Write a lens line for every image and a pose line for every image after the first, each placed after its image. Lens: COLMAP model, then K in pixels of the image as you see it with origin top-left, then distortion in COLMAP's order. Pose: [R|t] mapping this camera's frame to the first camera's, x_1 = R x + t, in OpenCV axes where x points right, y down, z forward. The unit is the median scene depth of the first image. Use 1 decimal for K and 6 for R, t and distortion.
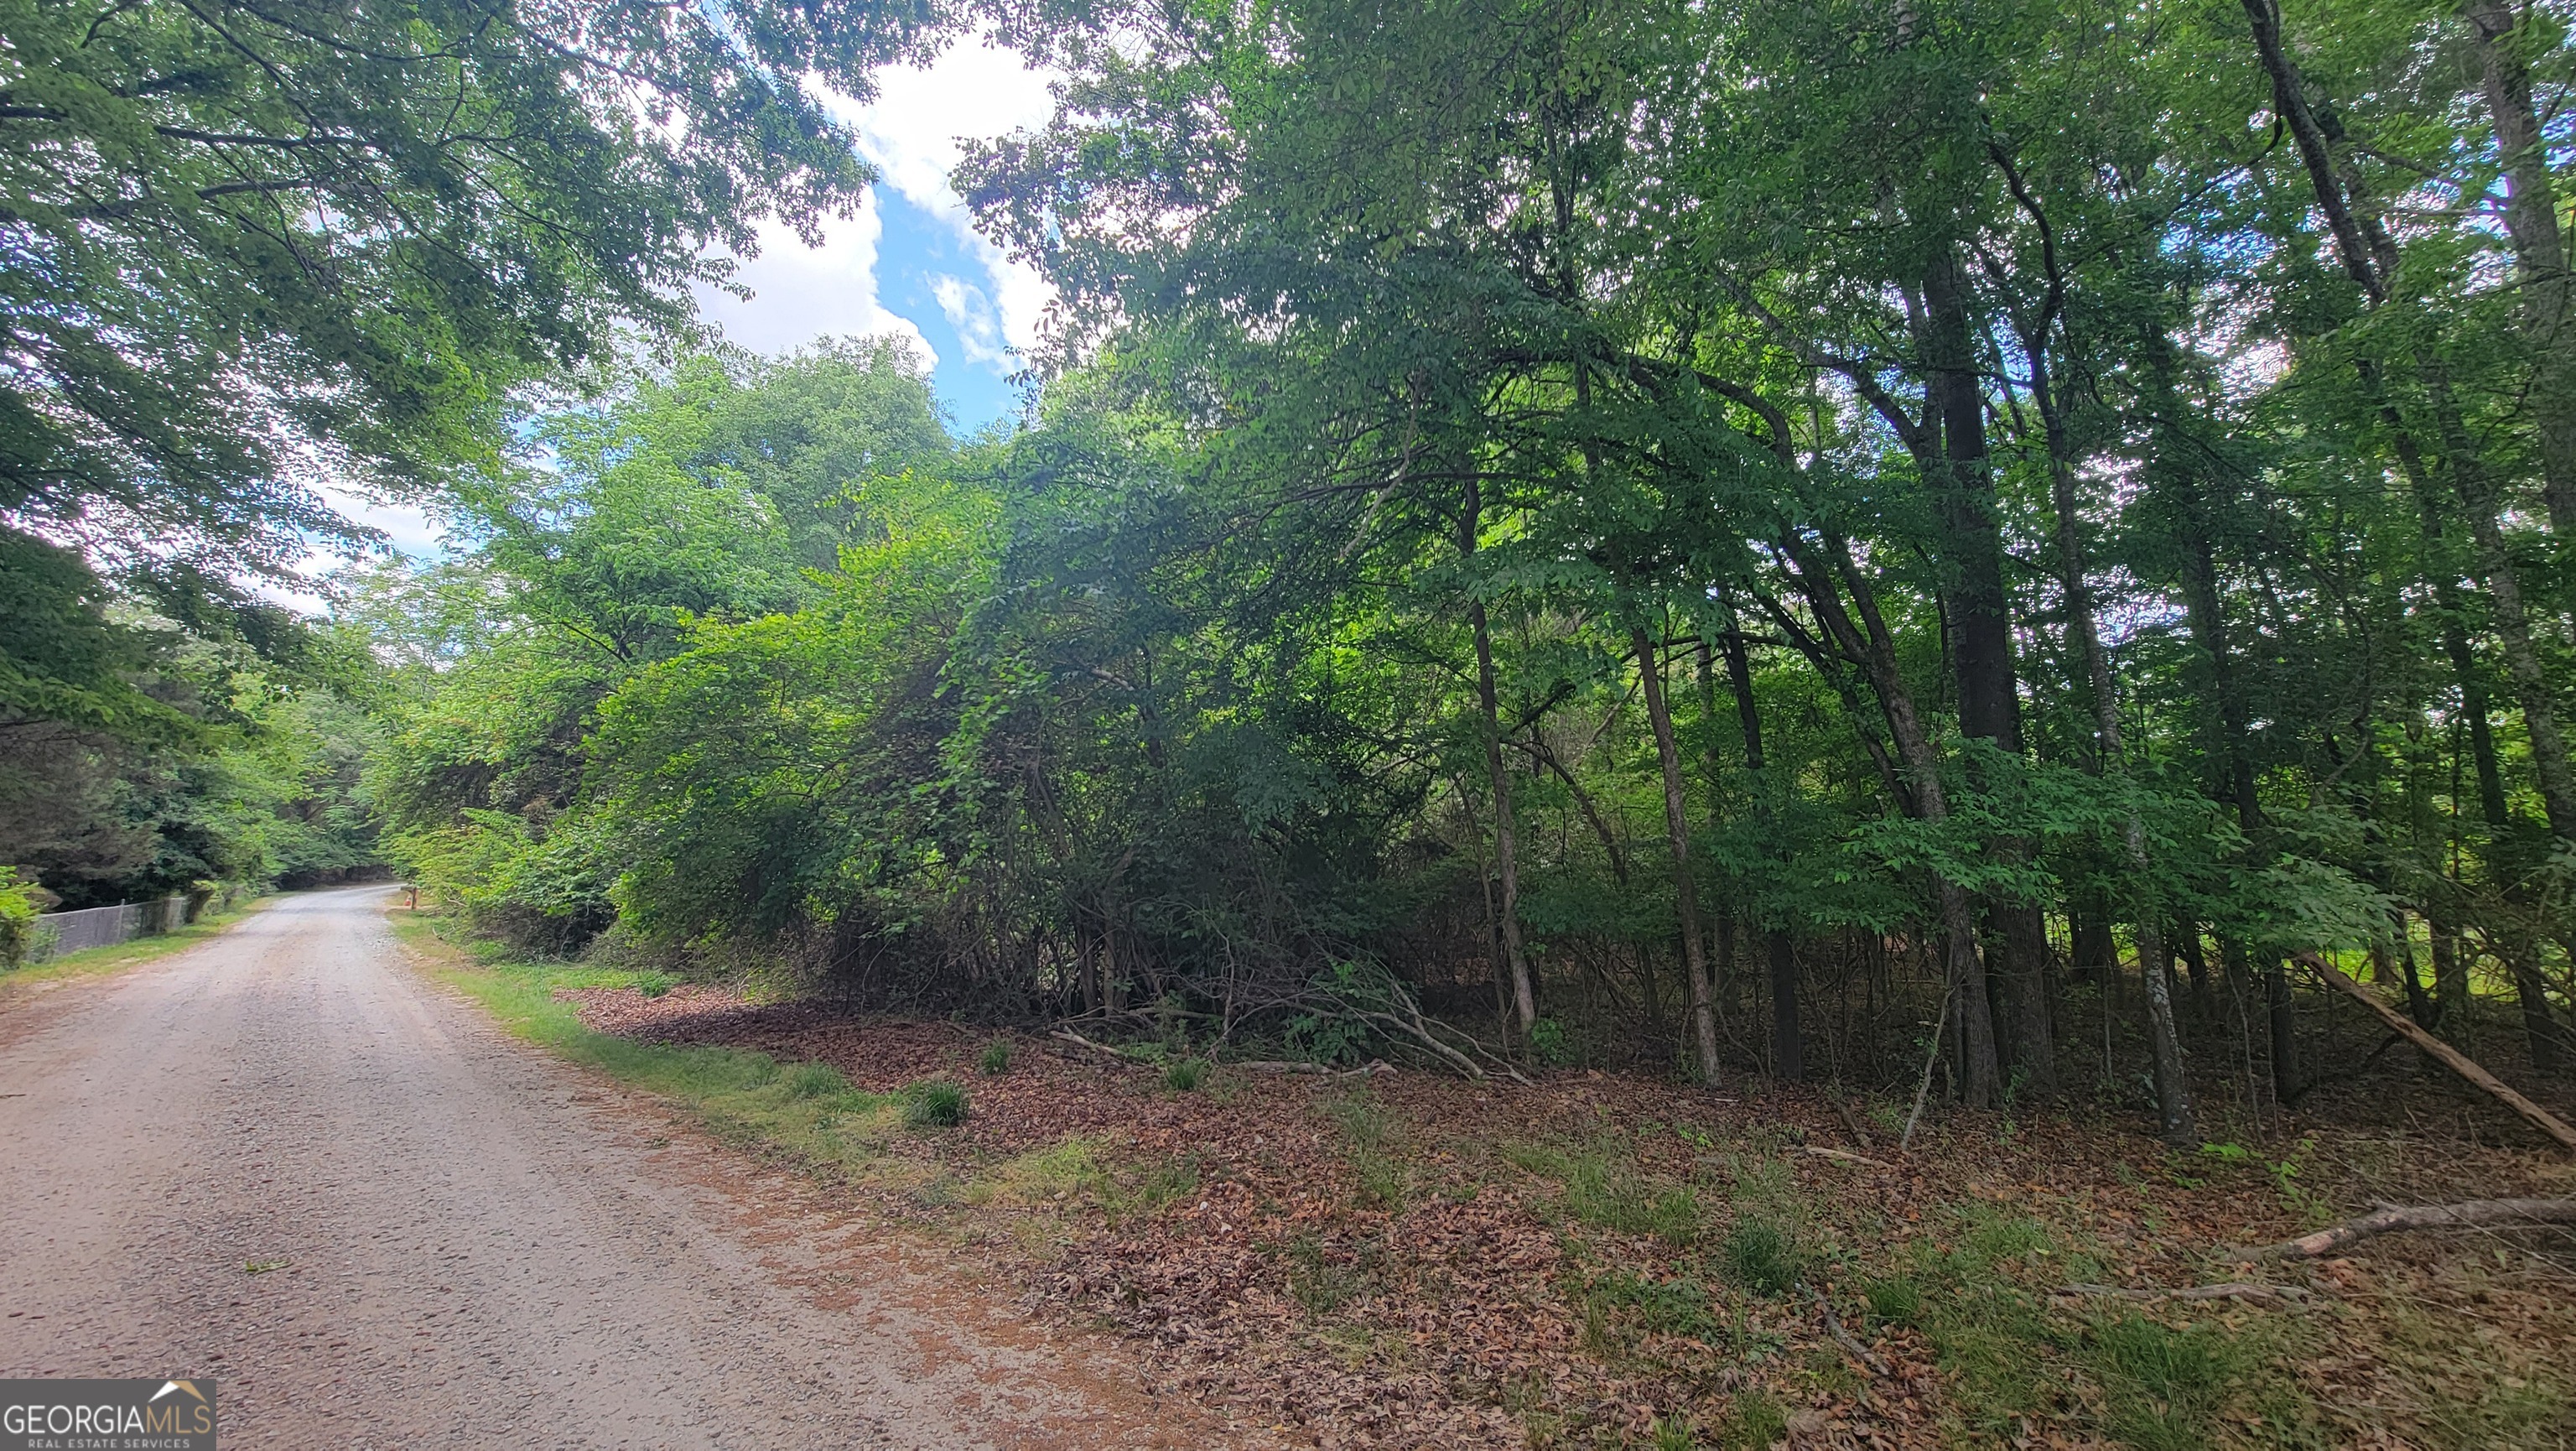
lens RADIAL K [[1057.6, 0, 1300.0], [0, 1057.6, 717.4], [0, 0, 1]] dist [-0.003453, 0.001300]
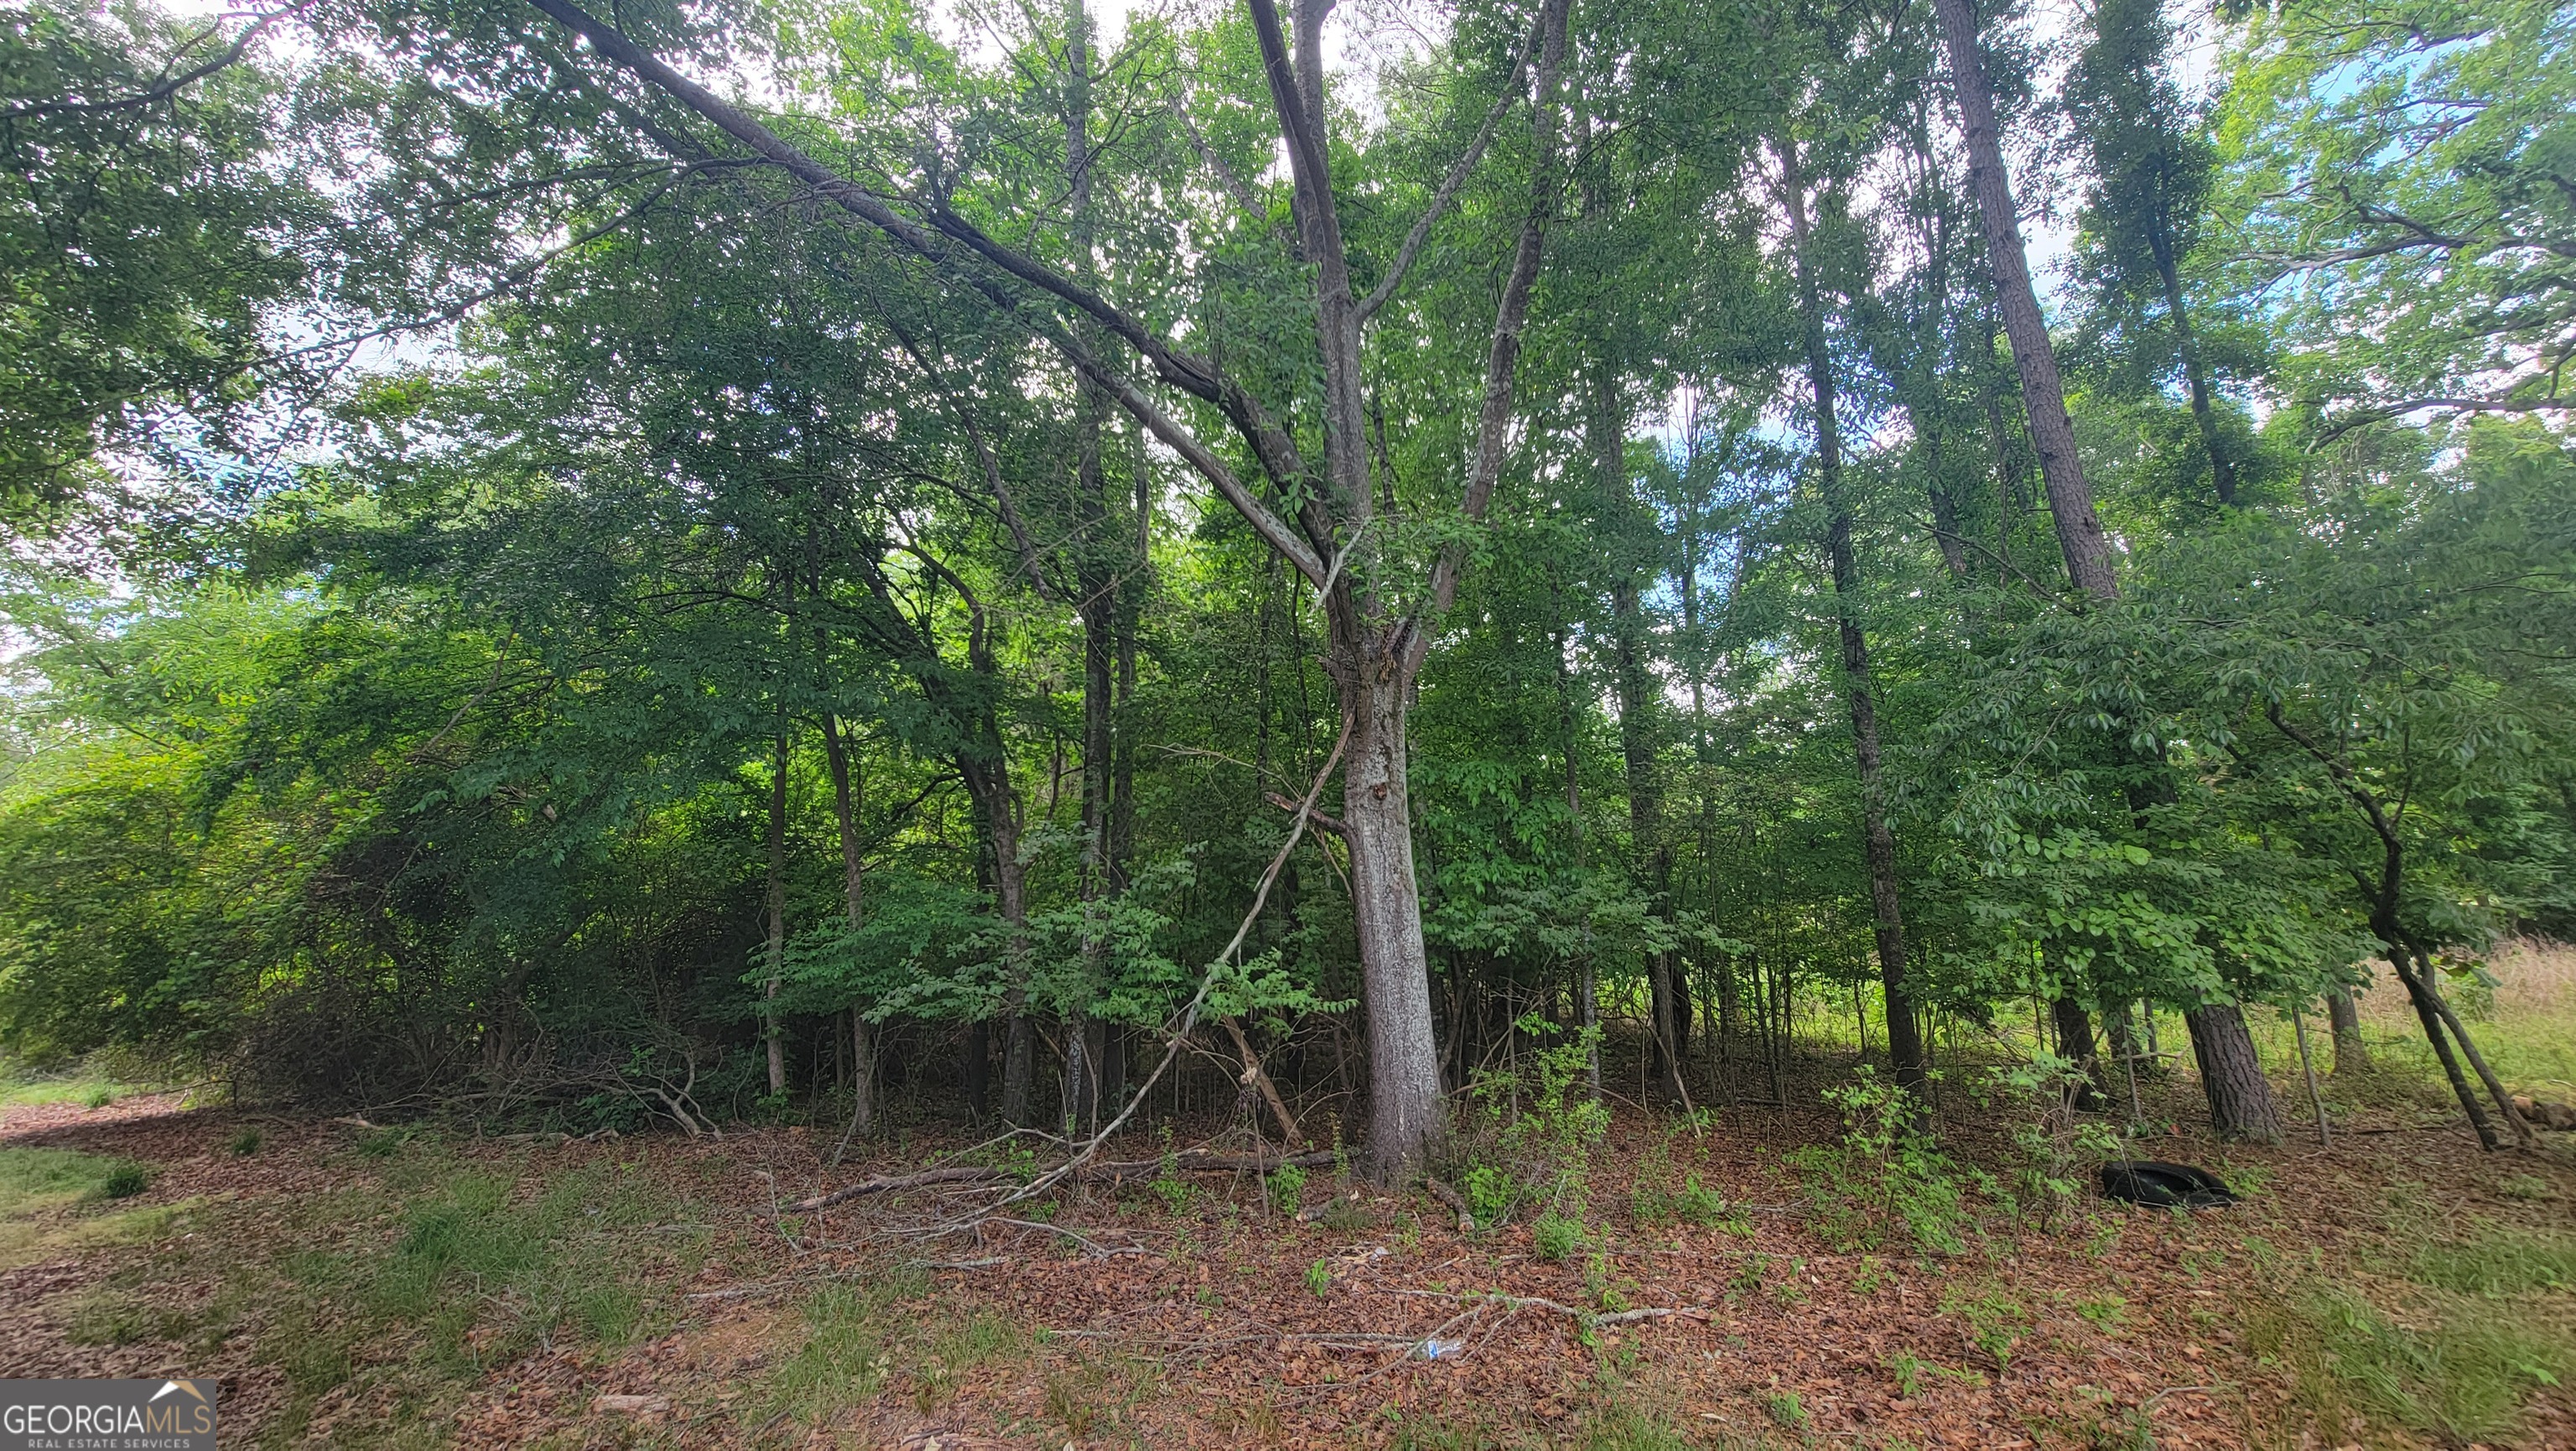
lens RADIAL K [[1057.6, 0, 1287.0], [0, 1057.6, 737.7], [0, 0, 1]] dist [-0.003453, 0.001300]
pose [[0.989954, -0.003942, 0.141332, 0.606074], [0.010852, 0.998781, -0.048159, -0.056928], [-0.140970, 0.049209, 0.988790, -0.318446]]
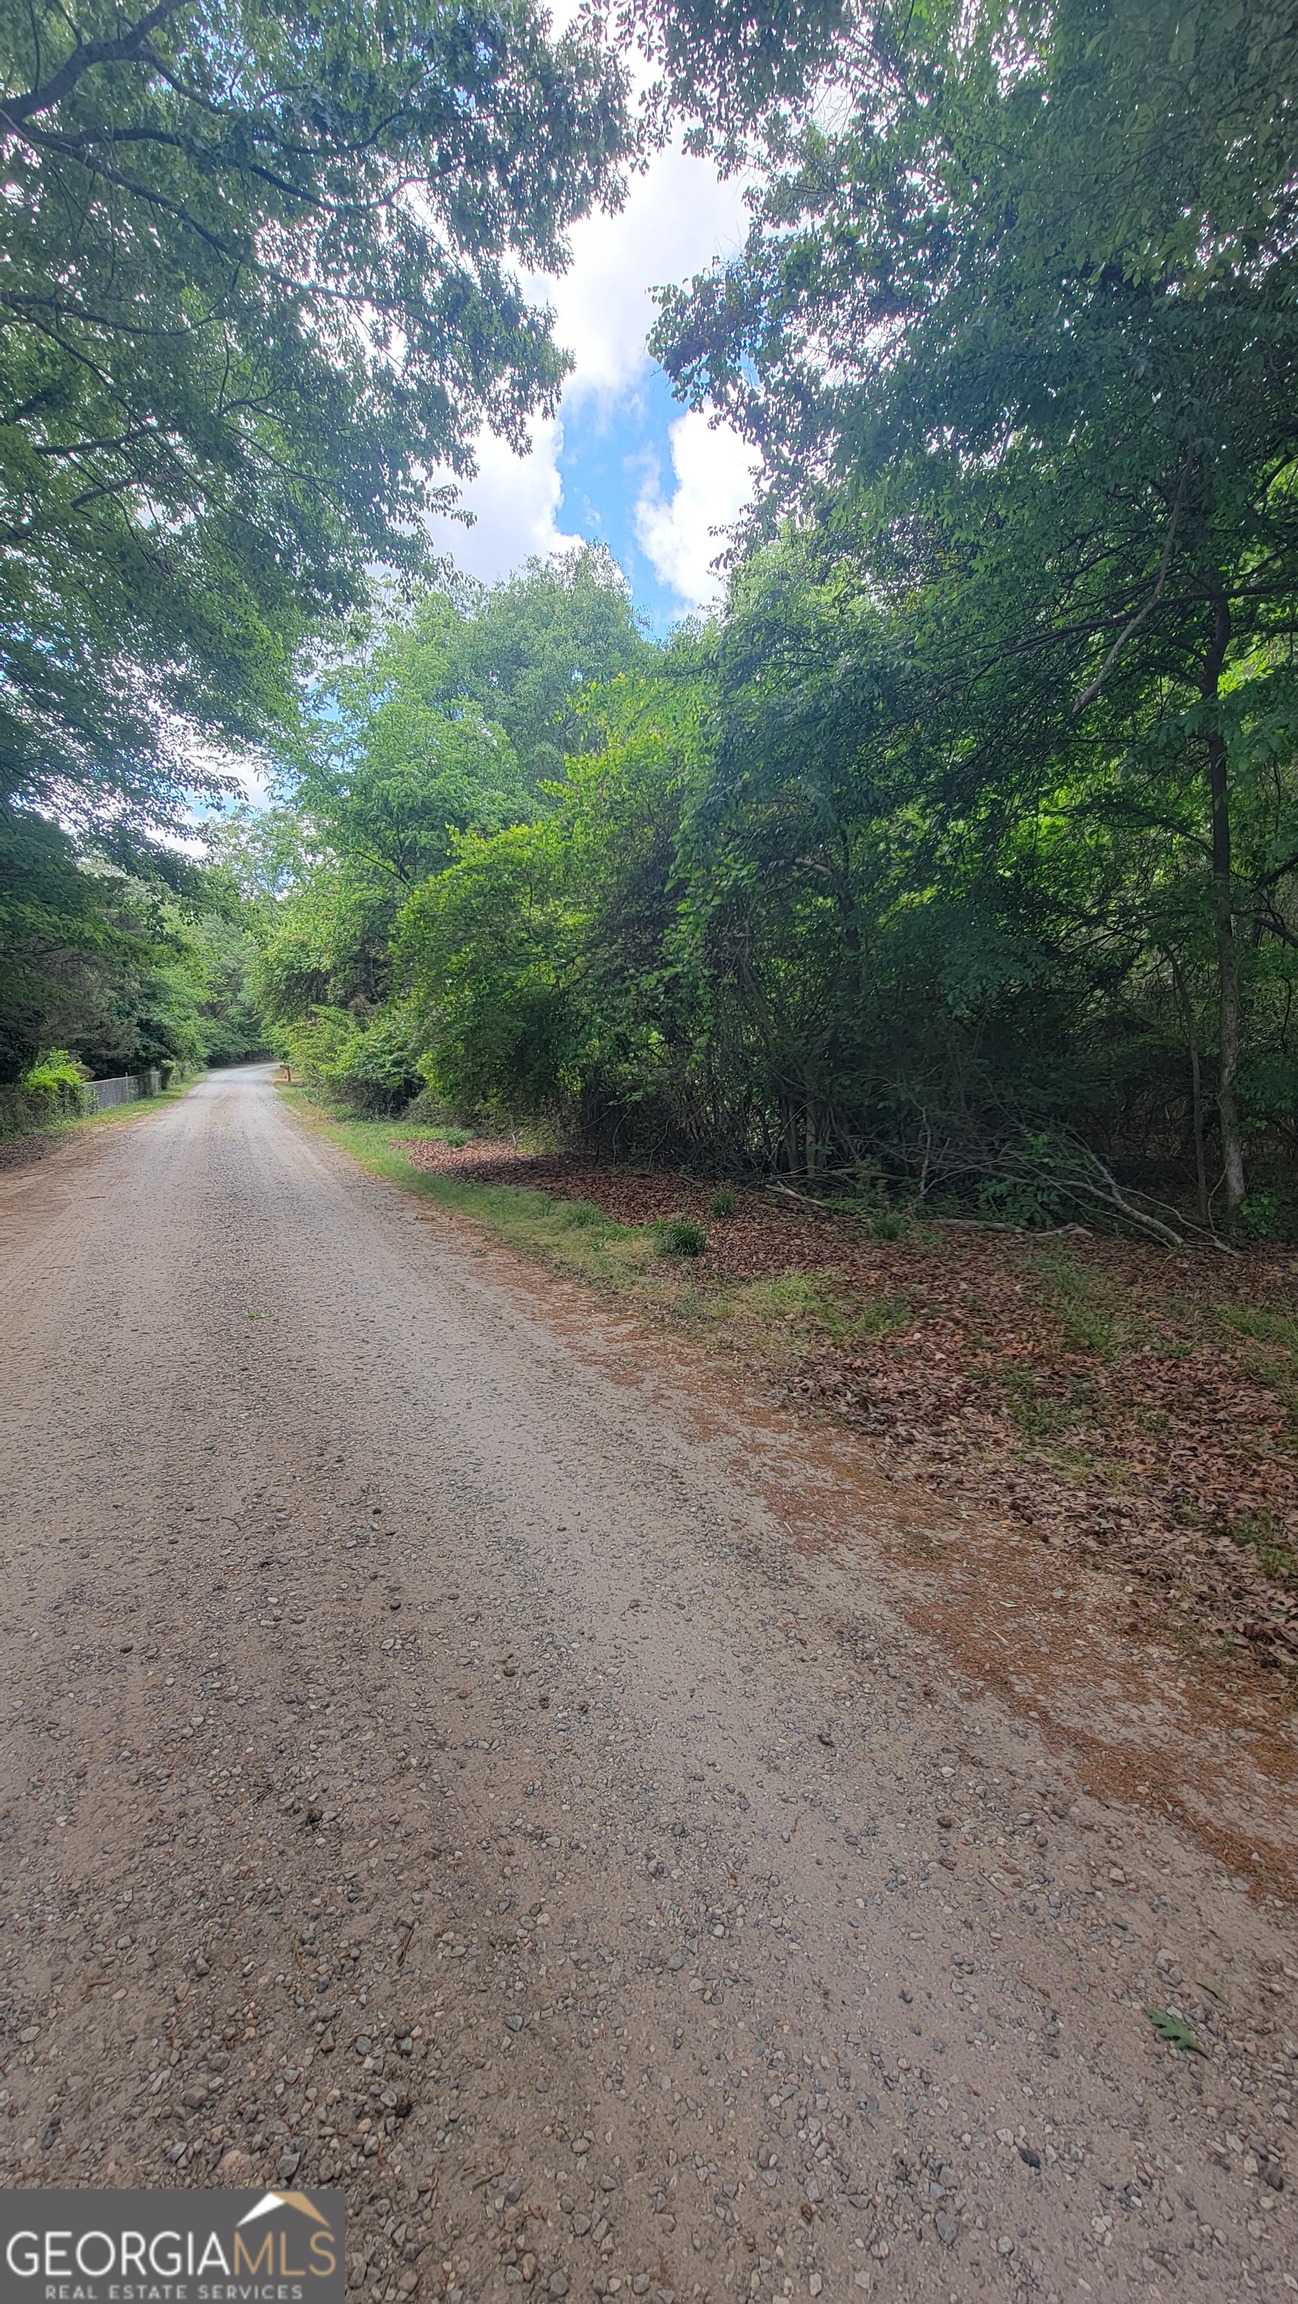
lens RADIAL K [[945.8, 0, 644.5], [0, 945.8, 1163.2], [0, 0, 1]] dist [-0.003453, 0.001300]
pose [[0.945745, 0.034879, -0.323032, -0.024989], [0.049758, 0.966946, 0.250079, 0.006172], [0.321077, -0.252585, 0.912749, 0.011533]]
